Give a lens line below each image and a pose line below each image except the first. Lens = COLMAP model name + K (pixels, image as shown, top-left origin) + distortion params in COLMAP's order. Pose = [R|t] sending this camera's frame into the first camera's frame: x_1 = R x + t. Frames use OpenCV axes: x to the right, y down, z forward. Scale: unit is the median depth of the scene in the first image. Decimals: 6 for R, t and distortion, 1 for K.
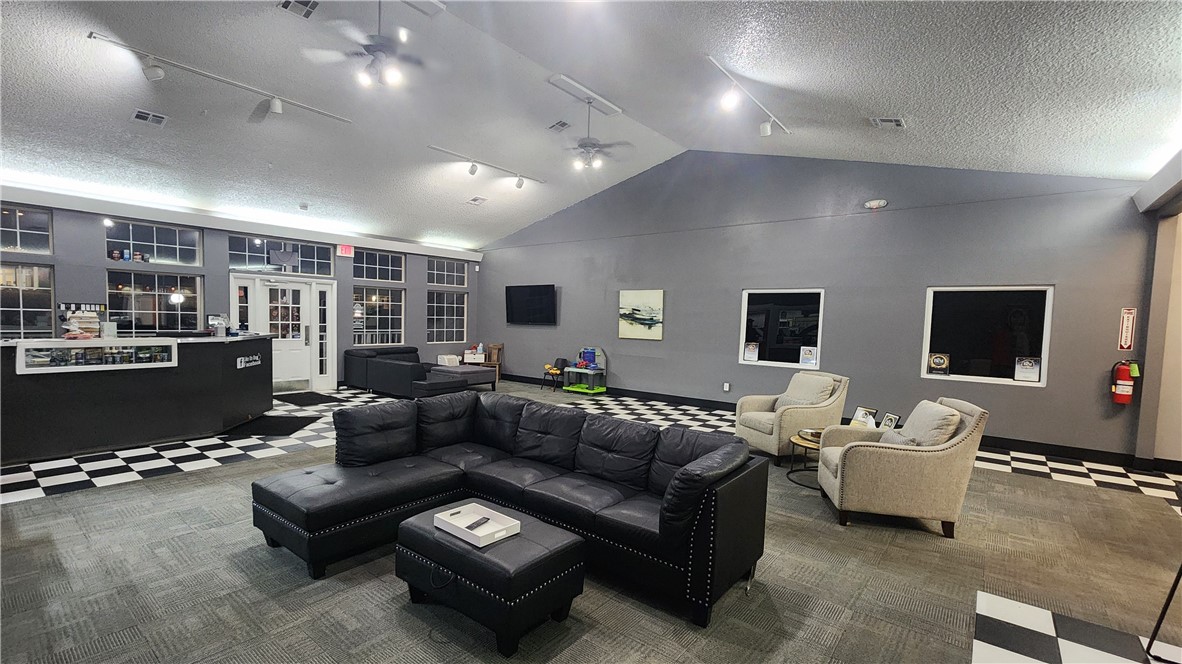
lens RADIAL K [[497.2, 0, 601.8], [0, 497.2, 324.9], [0, 0, 1]] dist [-0.000495, -0.000229]
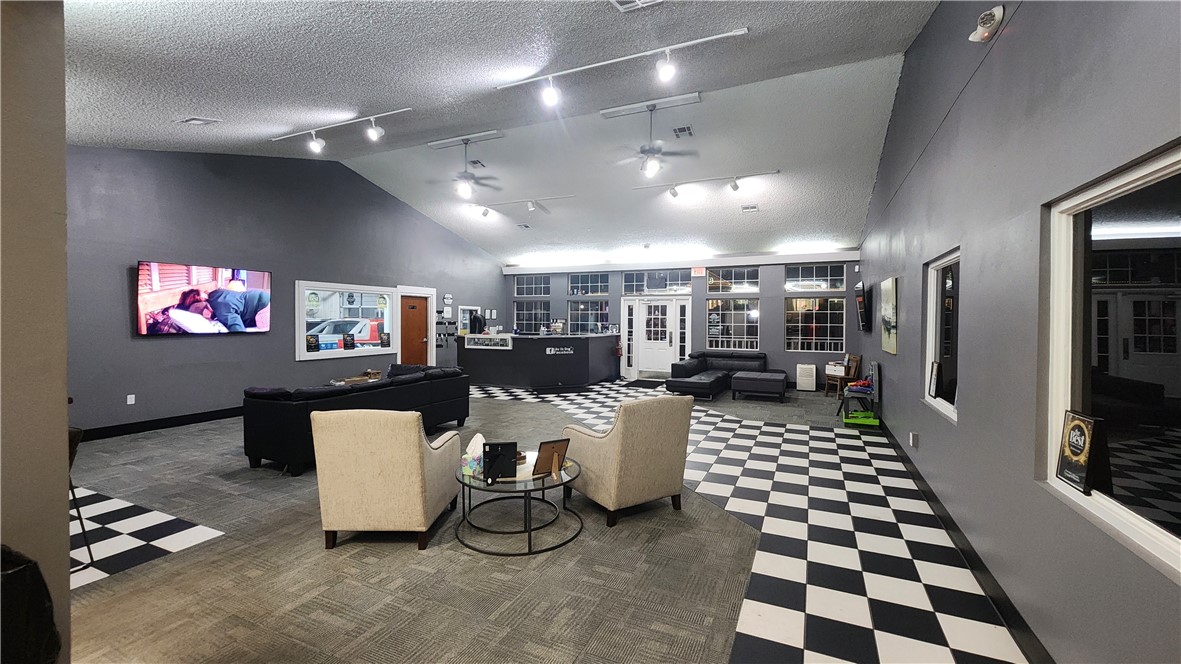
lens RADIAL K [[496.7, 0, 601.3], [0, 496.7, 324.9], [0, 0, 1]] dist [-0.000495, -0.000229]
pose [[0.264852, -0.011630, -0.964219, 0.766101], [-0.011867, 0.999812, -0.015318, 0.007364], [0.964216, 0.015500, 0.264665, 0.544504]]
